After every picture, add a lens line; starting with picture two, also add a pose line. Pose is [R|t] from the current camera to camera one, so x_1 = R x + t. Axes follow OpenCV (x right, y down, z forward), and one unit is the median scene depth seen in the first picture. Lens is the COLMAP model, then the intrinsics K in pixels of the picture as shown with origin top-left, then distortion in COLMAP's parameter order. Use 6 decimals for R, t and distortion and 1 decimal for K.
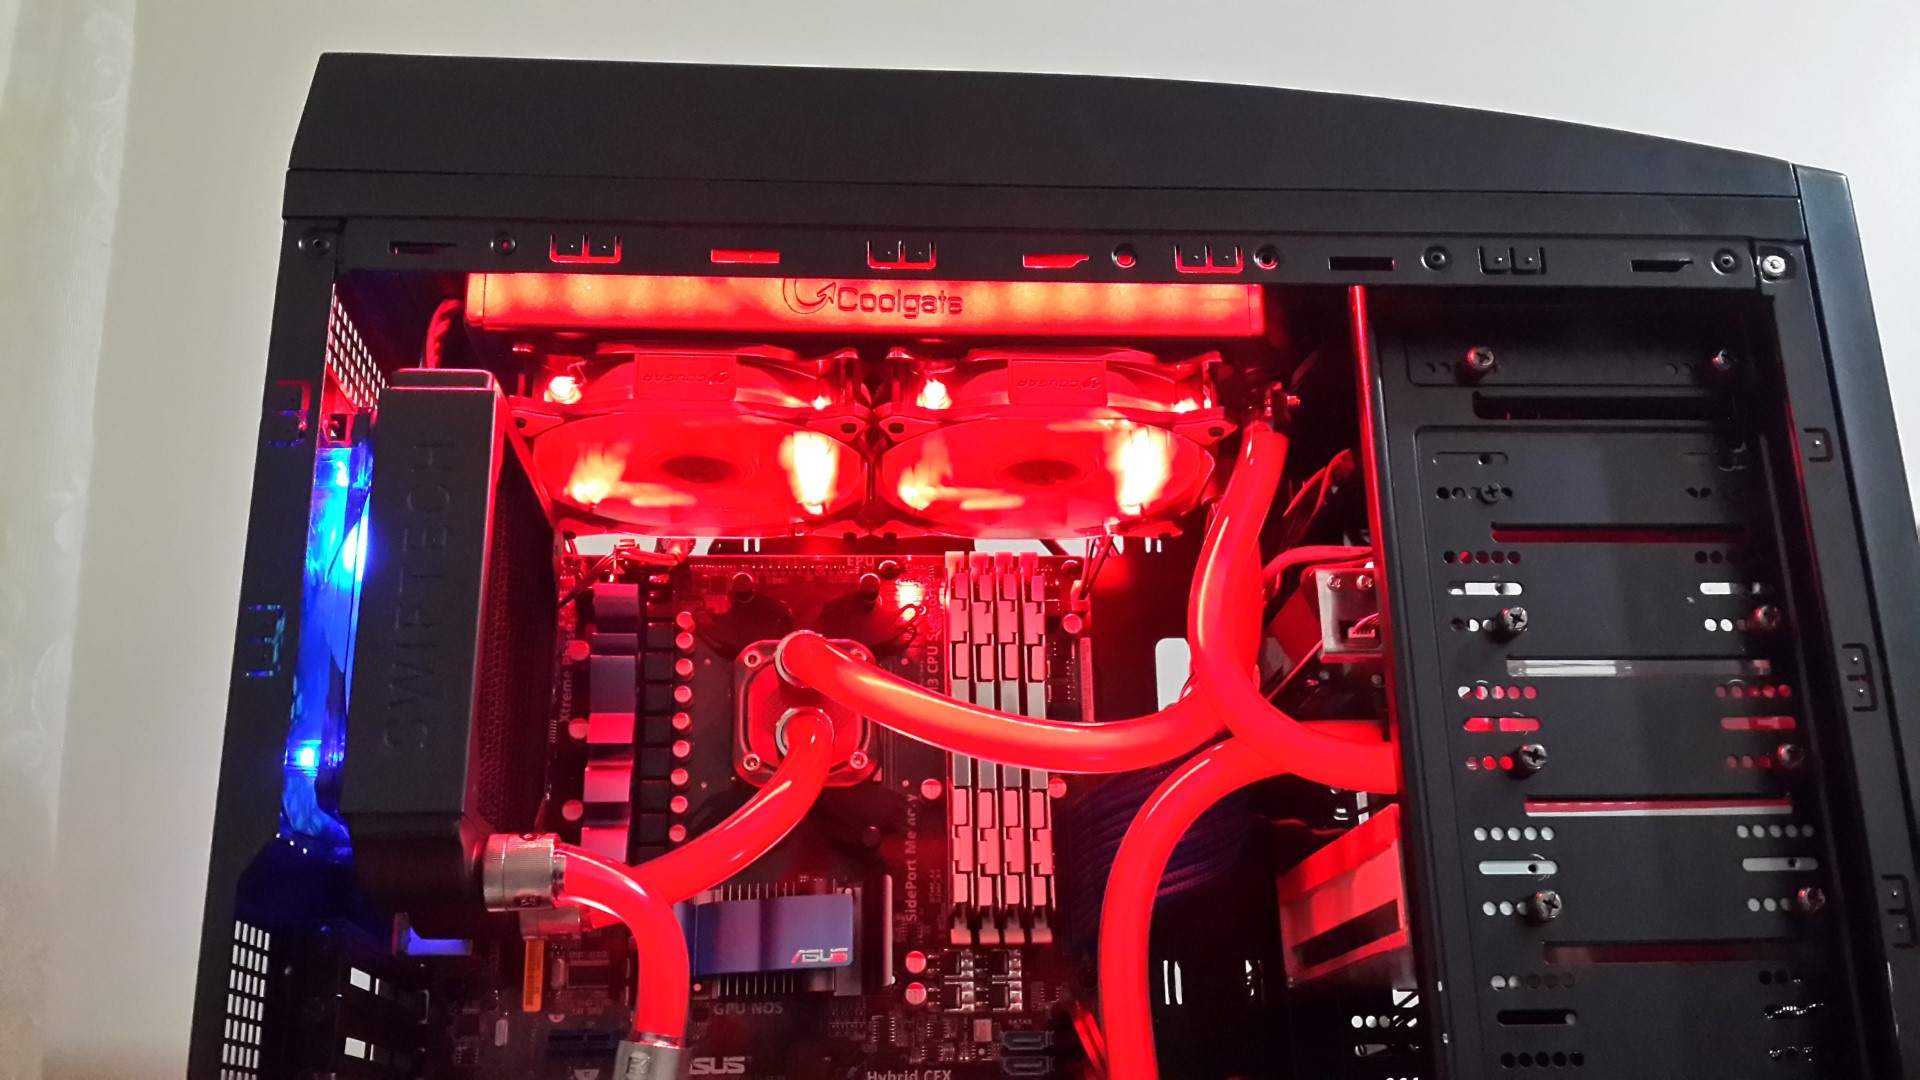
lens RADIAL K [[1809.6, 0, 960.0], [0, 1809.6, 540.0], [0, 0, 1]] dist [0.158989, -0.420790]
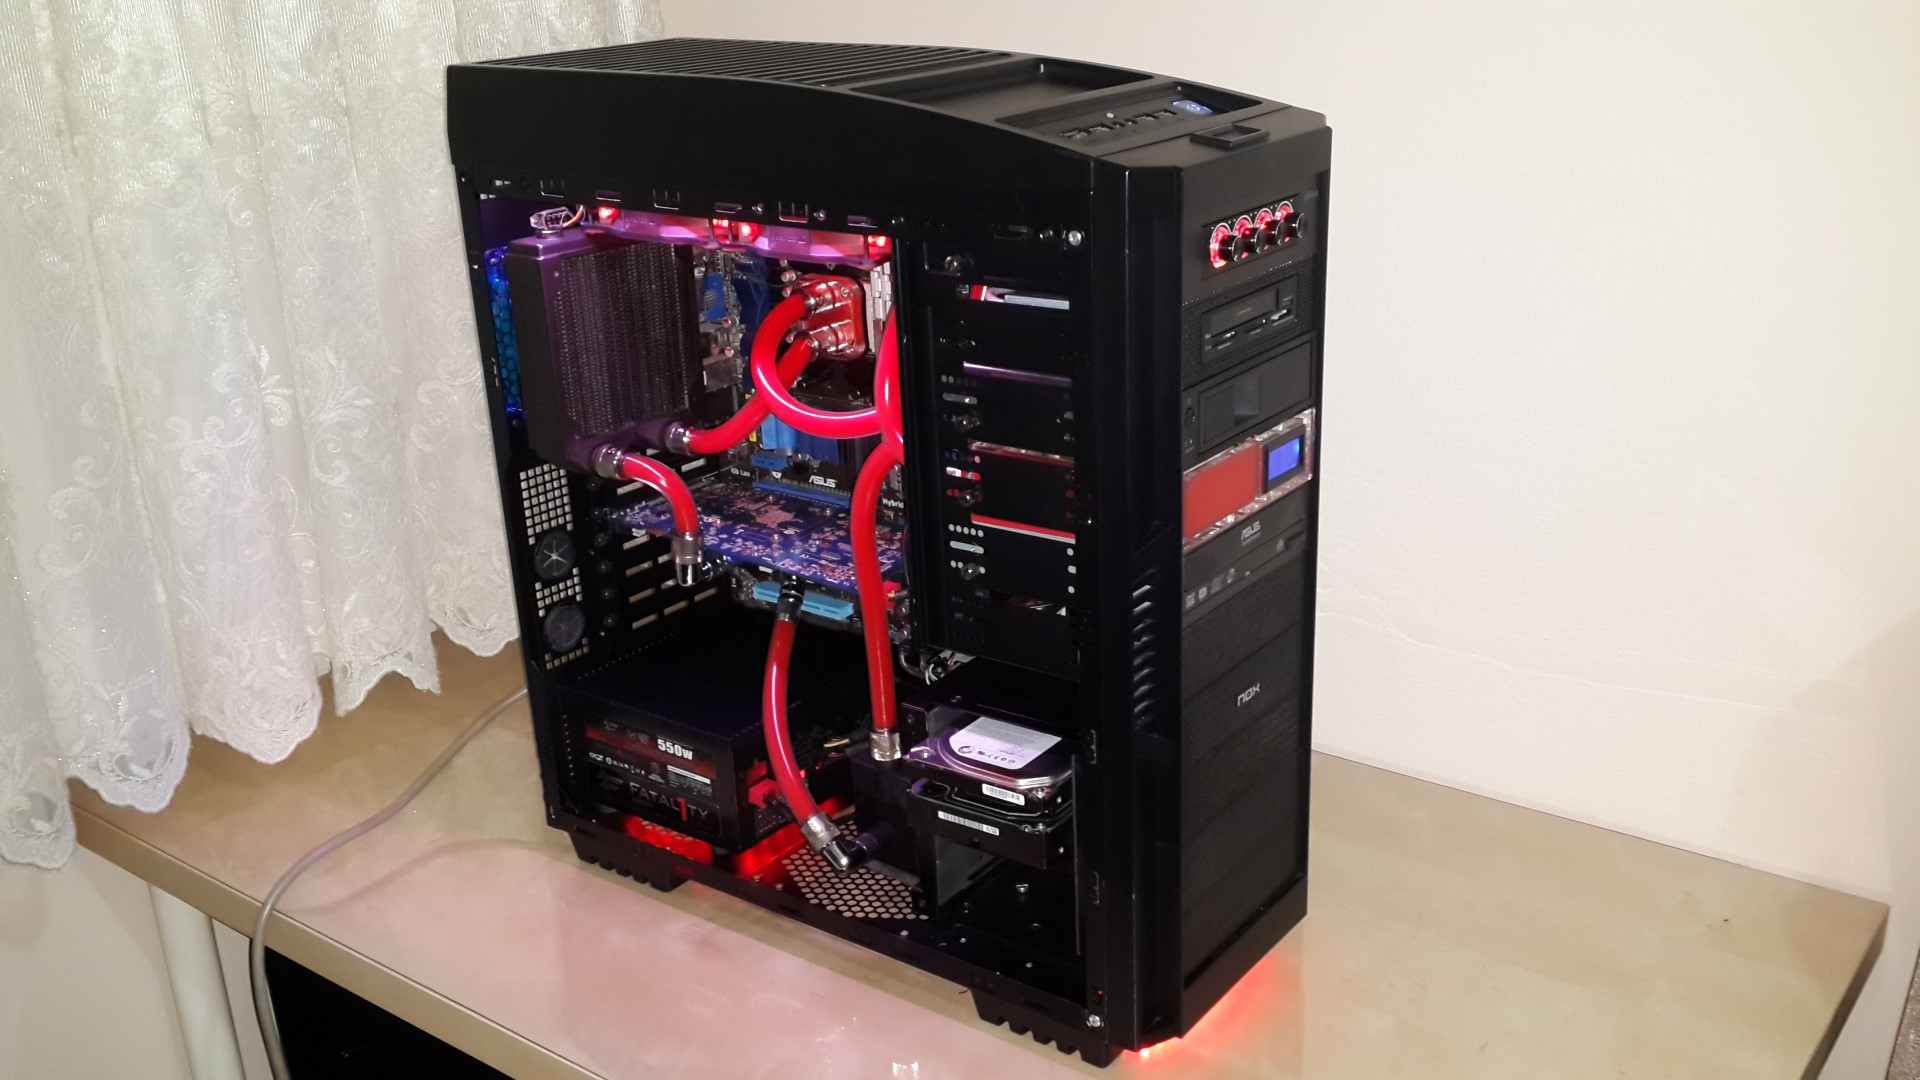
lens RADIAL K [[1809.6, 0, 960.0], [0, 1809.6, 540.0], [0, 0, 1]] dist [0.158989, -0.420790]
pose [[0.761314, 0.207421, -0.614311, 1.422733], [0.233581, 0.796095, 0.558277, -0.858671], [0.604848, -0.568515, 0.557628, -0.042523]]
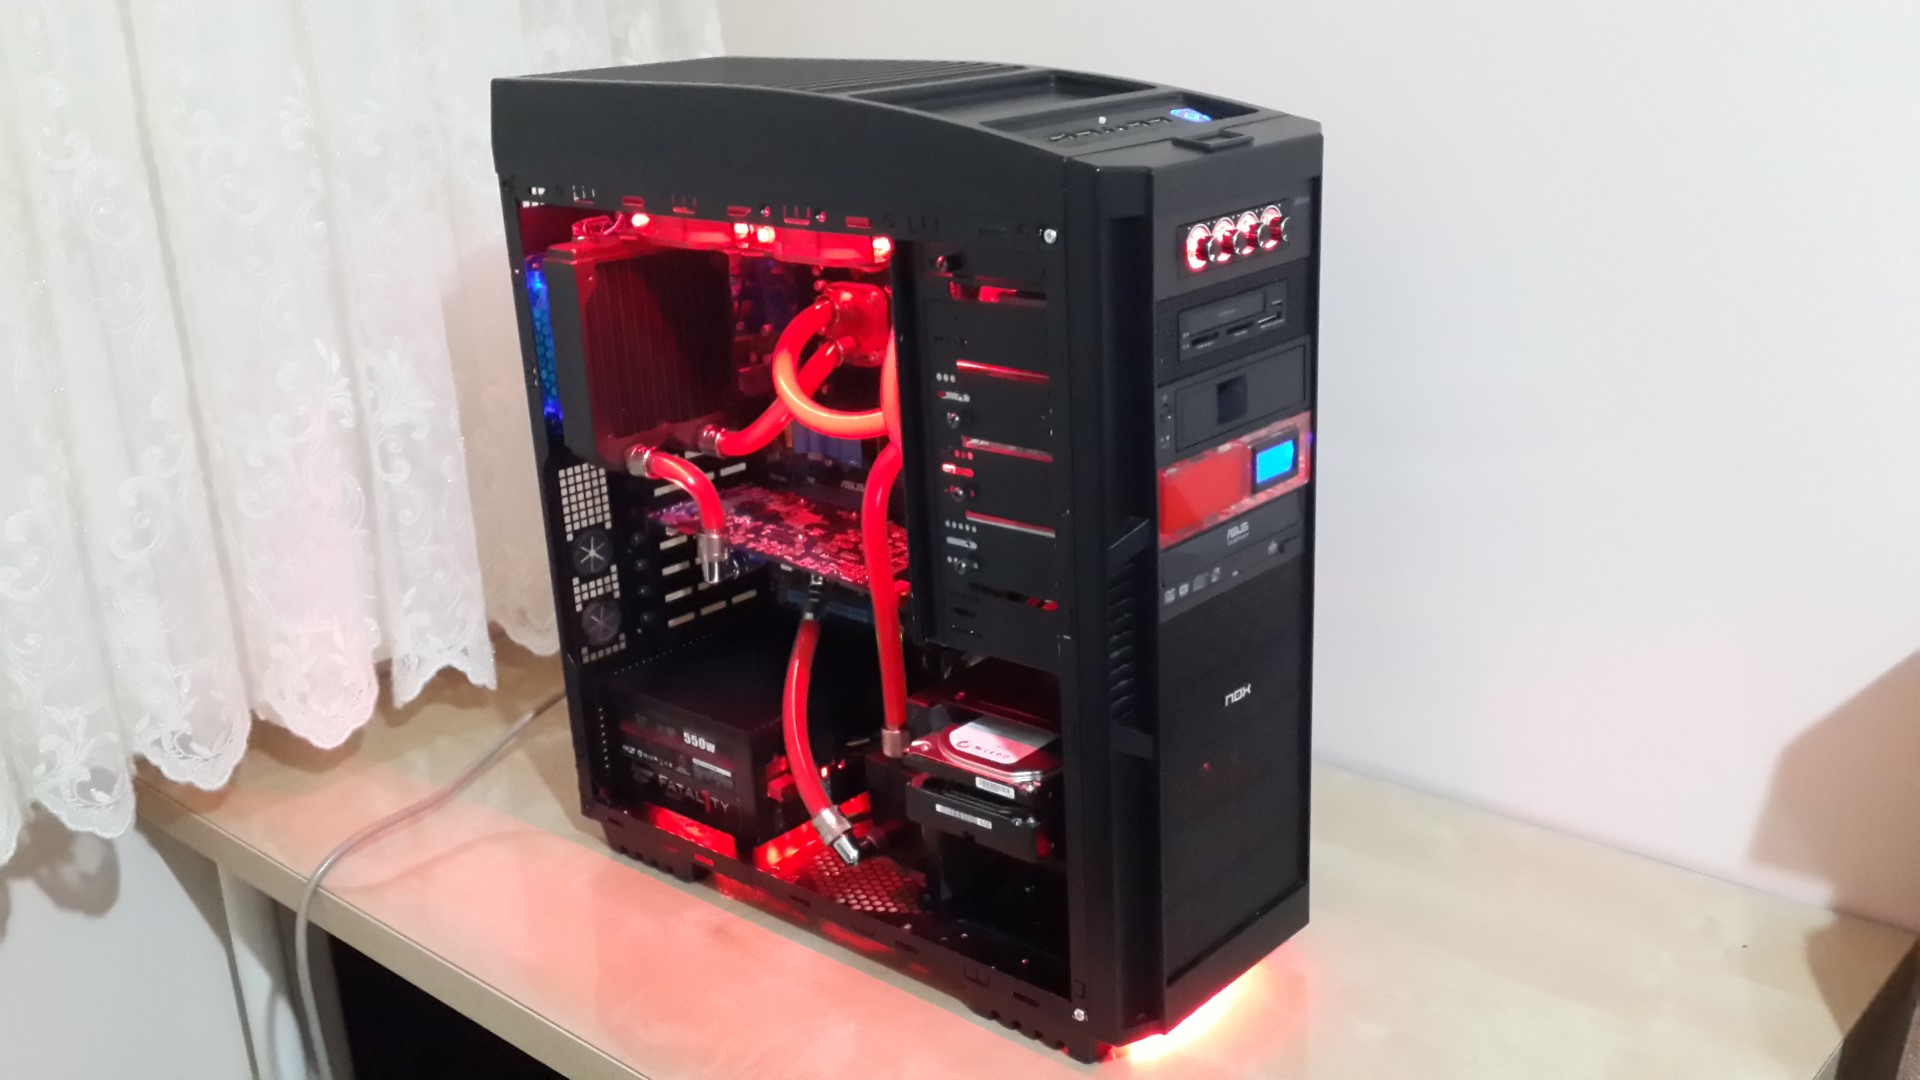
lens RADIAL K [[1809.6, 0, 960.0], [0, 1809.6, 540.0], [0, 0, 1]] dist [0.158989, -0.420790]
pose [[0.705755, 0.206932, -0.677561, 1.571478], [0.258965, 0.814855, 0.518603, -0.802096], [0.659430, -0.541471, 0.521500, 0.003507]]
